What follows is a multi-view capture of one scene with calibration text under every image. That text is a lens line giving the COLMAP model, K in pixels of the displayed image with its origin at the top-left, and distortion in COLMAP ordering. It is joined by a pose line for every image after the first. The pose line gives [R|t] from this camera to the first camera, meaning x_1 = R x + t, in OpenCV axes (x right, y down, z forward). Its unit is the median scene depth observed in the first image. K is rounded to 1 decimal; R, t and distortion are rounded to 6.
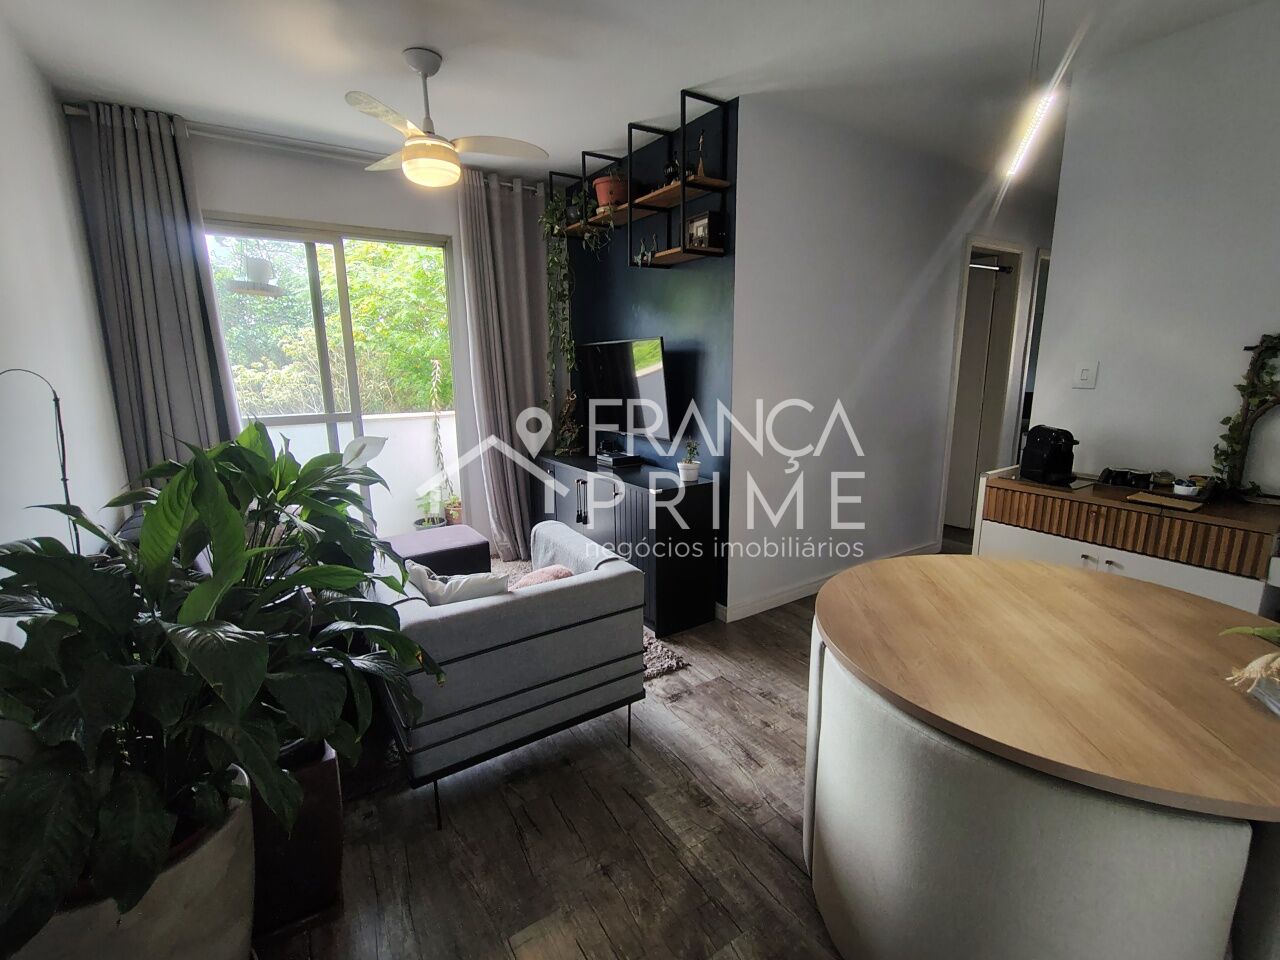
lens RADIAL K [[586.3, 0, 642.9], [0, 586.3, 478.2], [0, 0, 1]] dist [-0.005940, 0.001674]
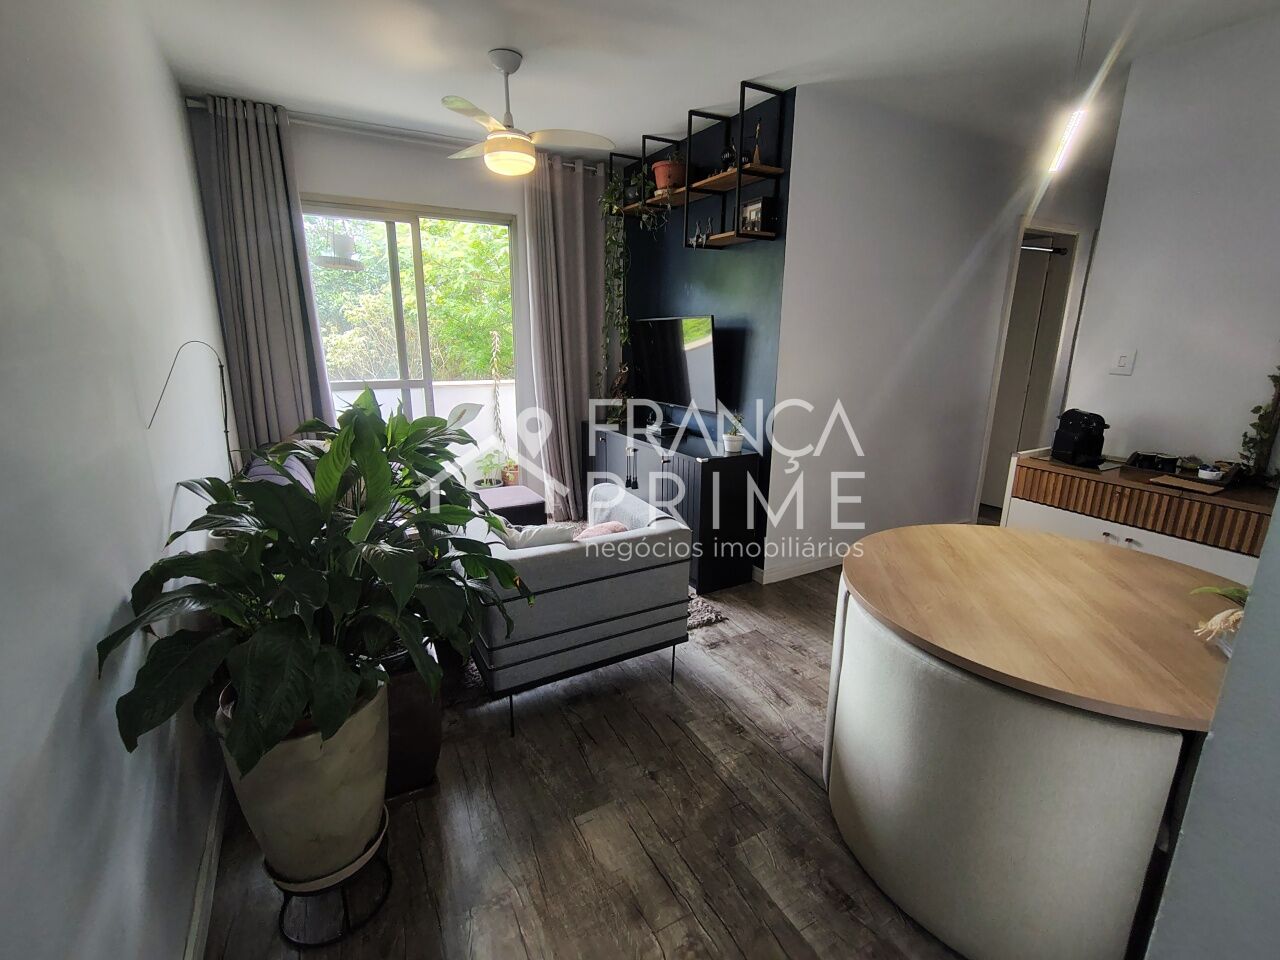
lens RADIAL K [[586.3, 0, 641.9], [0, 586.3, 478.6], [0, 0, 1]] dist [-0.005940, 0.001674]
pose [[0.997181, 0.035627, -0.066040, -0.018609], [-0.032326, 0.998206, 0.050401, 0.006375], [0.067717, -0.048124, 0.996543, -0.103683]]
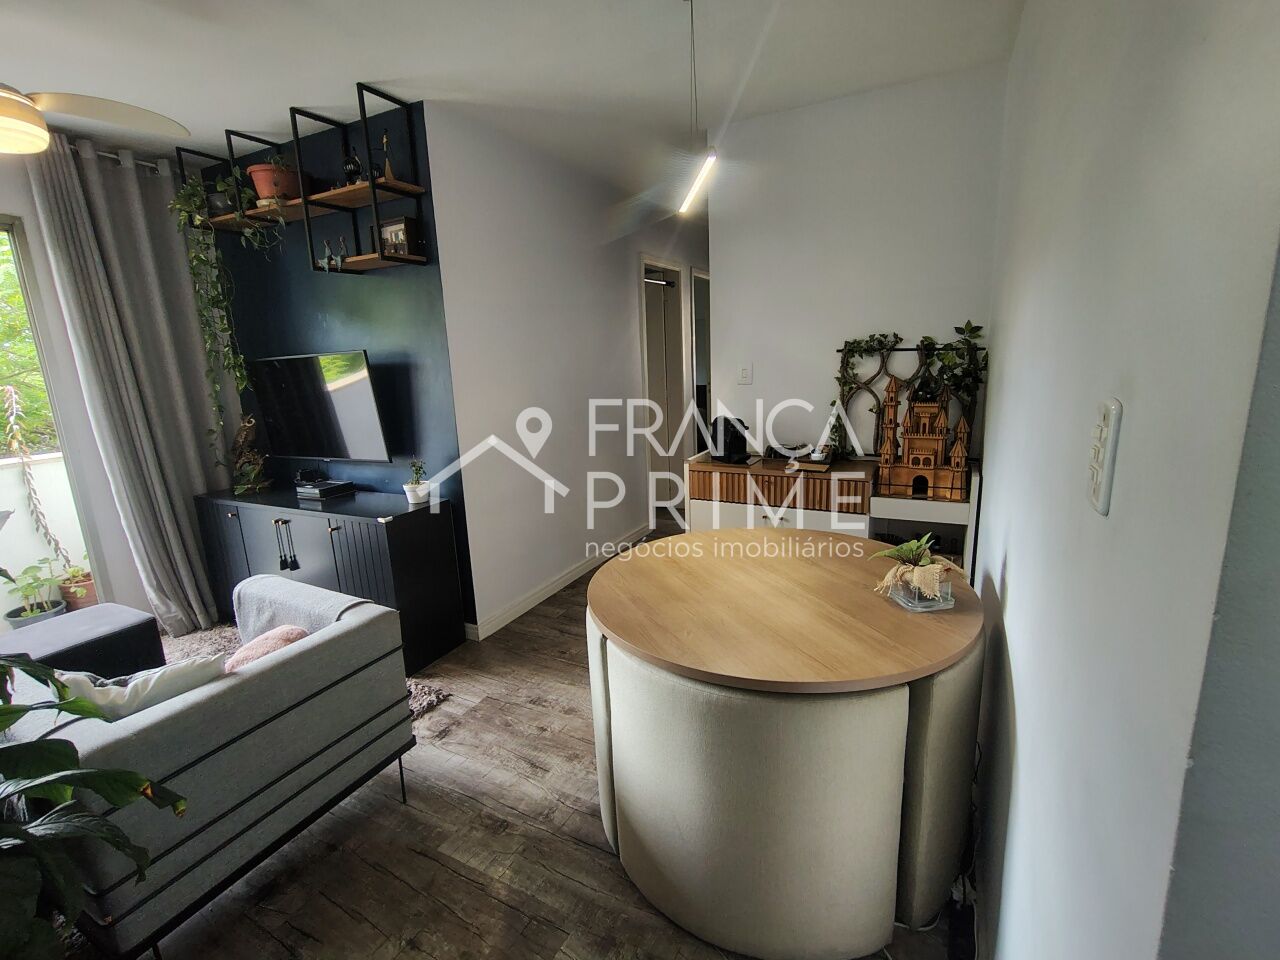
lens RADIAL K [[586.3, 0, 647.6], [0, 586.3, 478.4], [0, 0, 1]] dist [-0.005940, 0.001674]
pose [[0.868545, -0.127082, 0.479040, -0.058589], [0.128858, 0.991229, 0.029325, -0.017366], [-0.478565, 0.036258, 0.877303, 0.001455]]
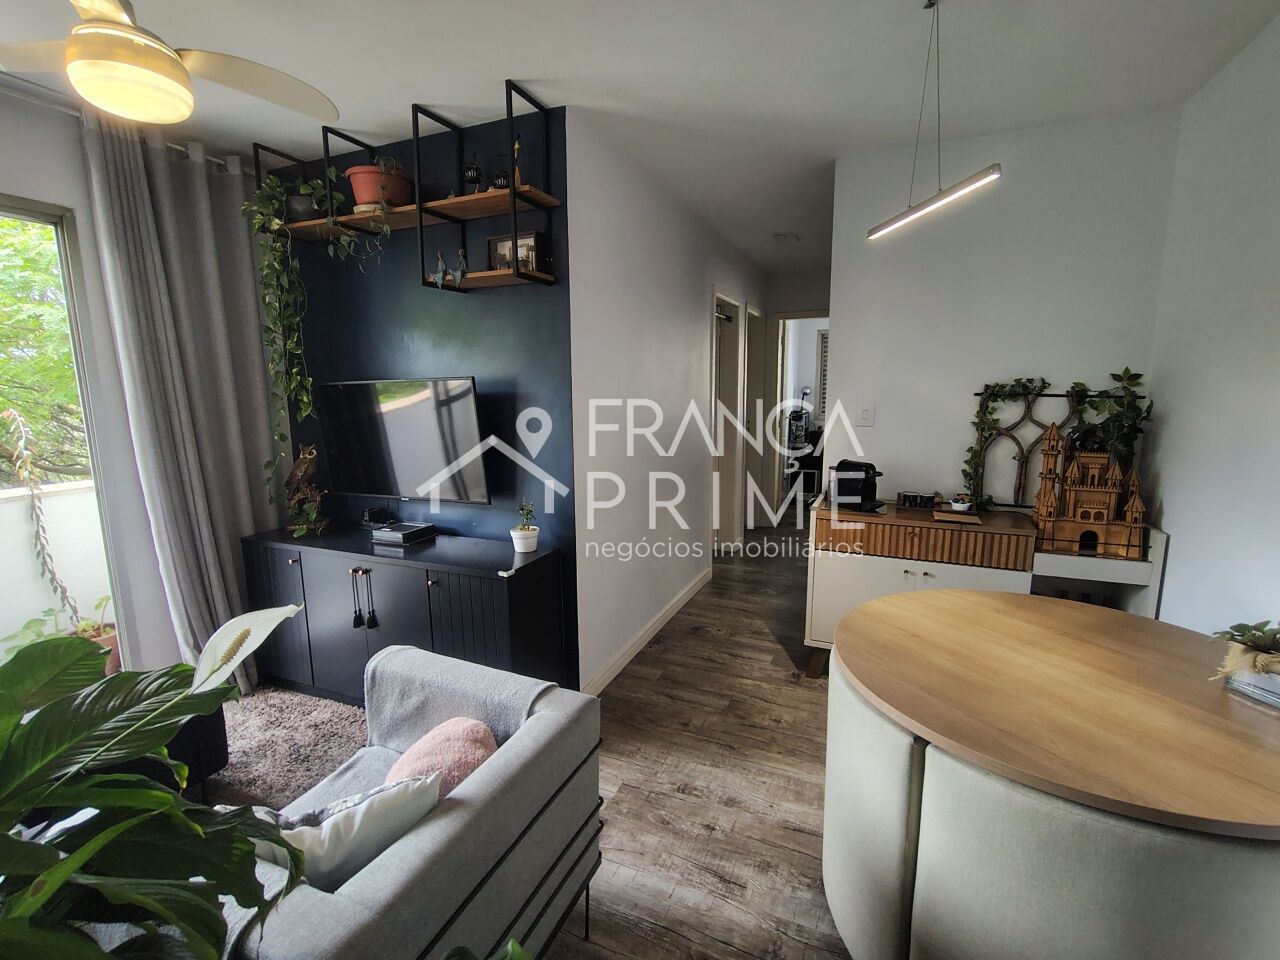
lens RADIAL K [[586.3, 0, 648.1], [0, 586.3, 478.5], [0, 0, 1]] dist [-0.005940, 0.001674]
pose [[0.836050, -0.082417, 0.542428, -0.267403], [0.109450, 0.993835, -0.017692, -0.078968], [-0.537626, 0.074160, 0.839916, 0.263145]]
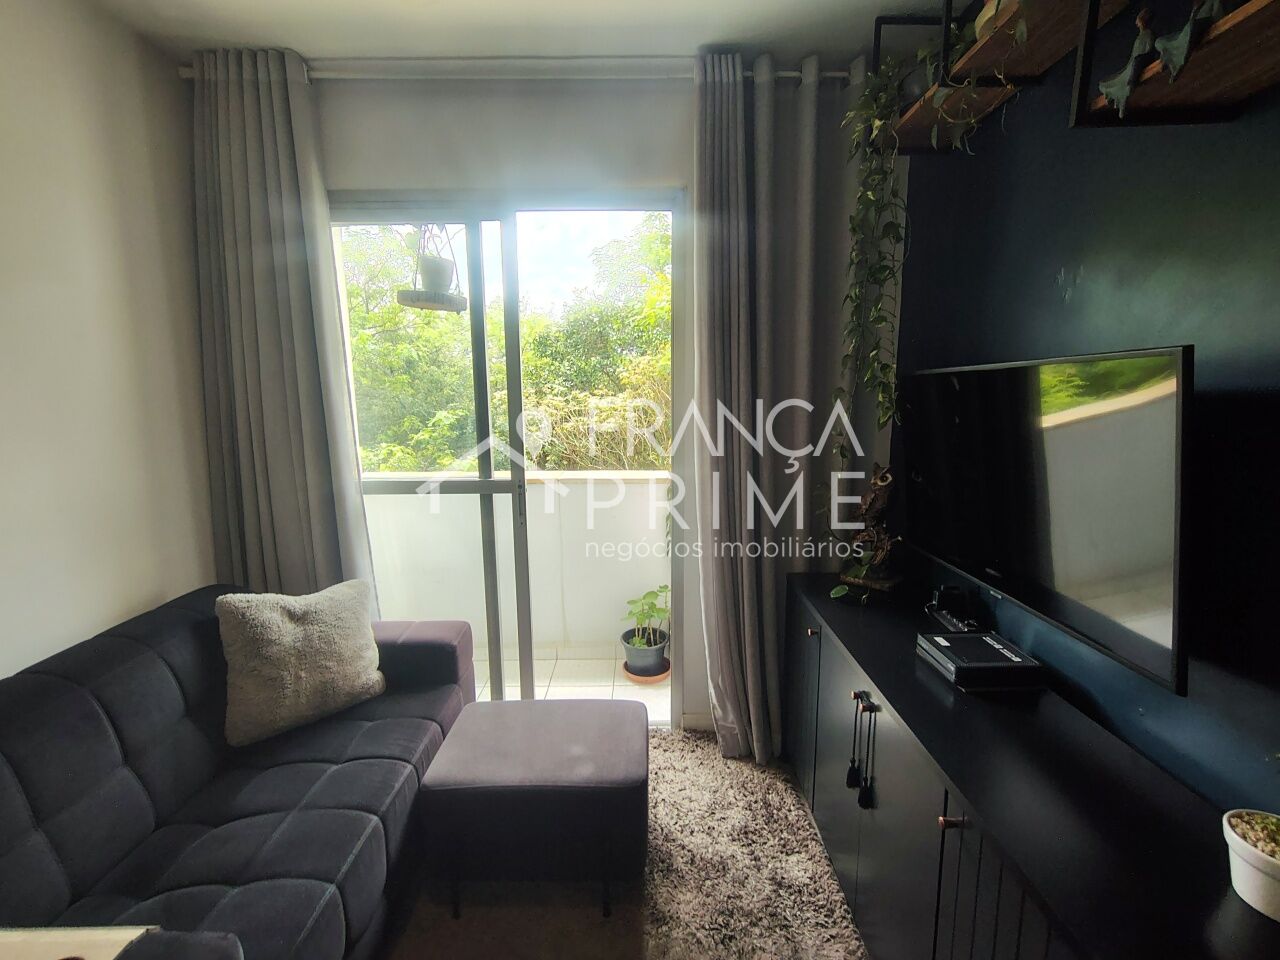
lens RADIAL K [[586.3, 0, 637.6], [0, 586.3, 480.6], [0, 0, 1]] dist [-0.005940, 0.001674]
pose [[0.832176, 0.089768, -0.547197, -0.037505], [-0.110778, 0.993830, -0.005434, -0.180772], [0.543333, 0.065139, 0.836986, 0.776984]]
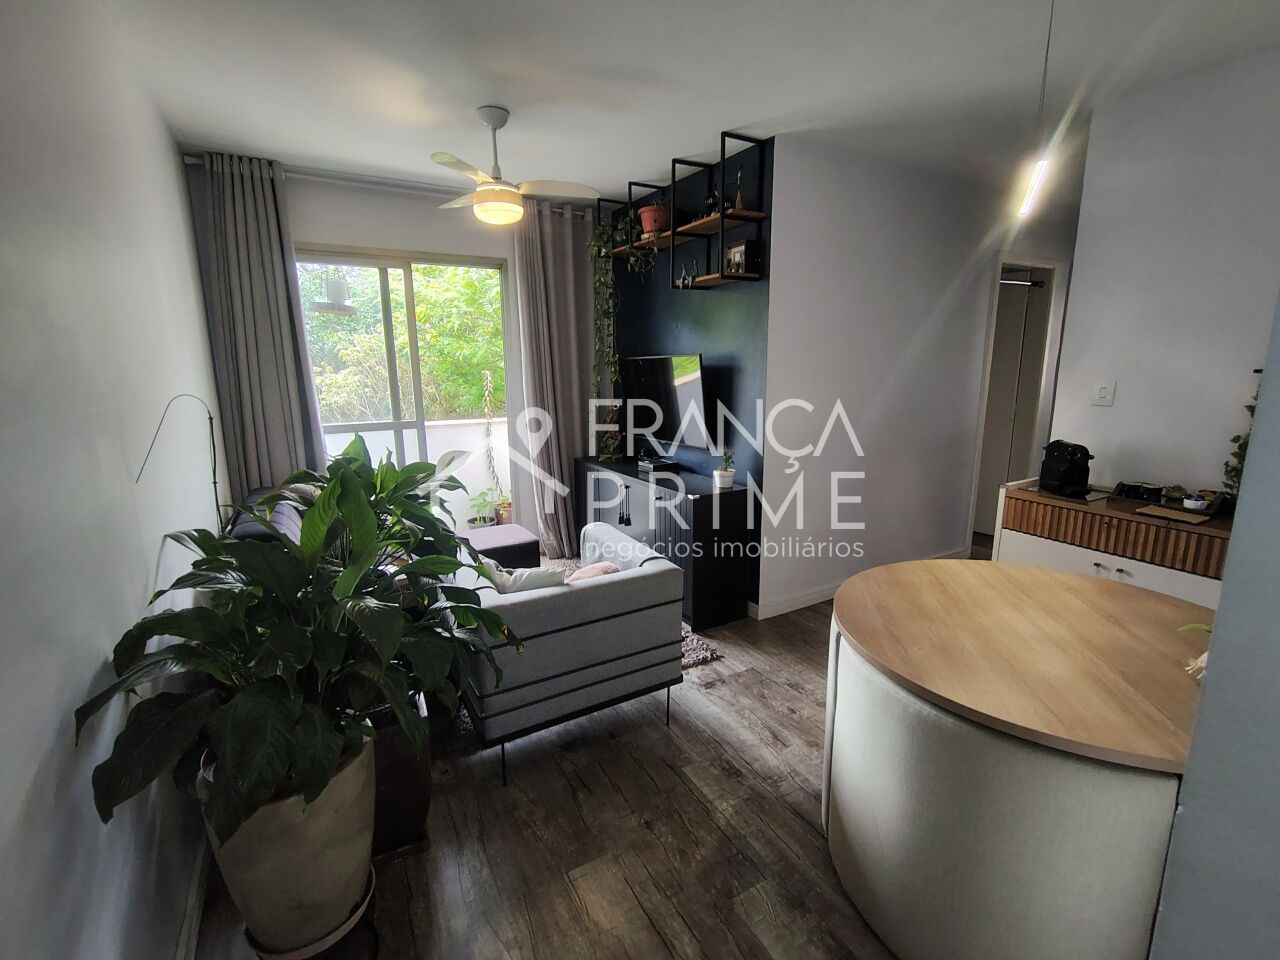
lens RADIAL K [[586.3, 0, 641.8], [0, 586.3, 478.6], [0, 0, 1]] dist [-0.005940, 0.001674]
pose [[0.998090, 0.012488, -0.060494, -0.009491], [-0.012634, 0.999918, -0.002032, -0.009272], [0.060464, 0.002792, 0.998166, -0.106297]]
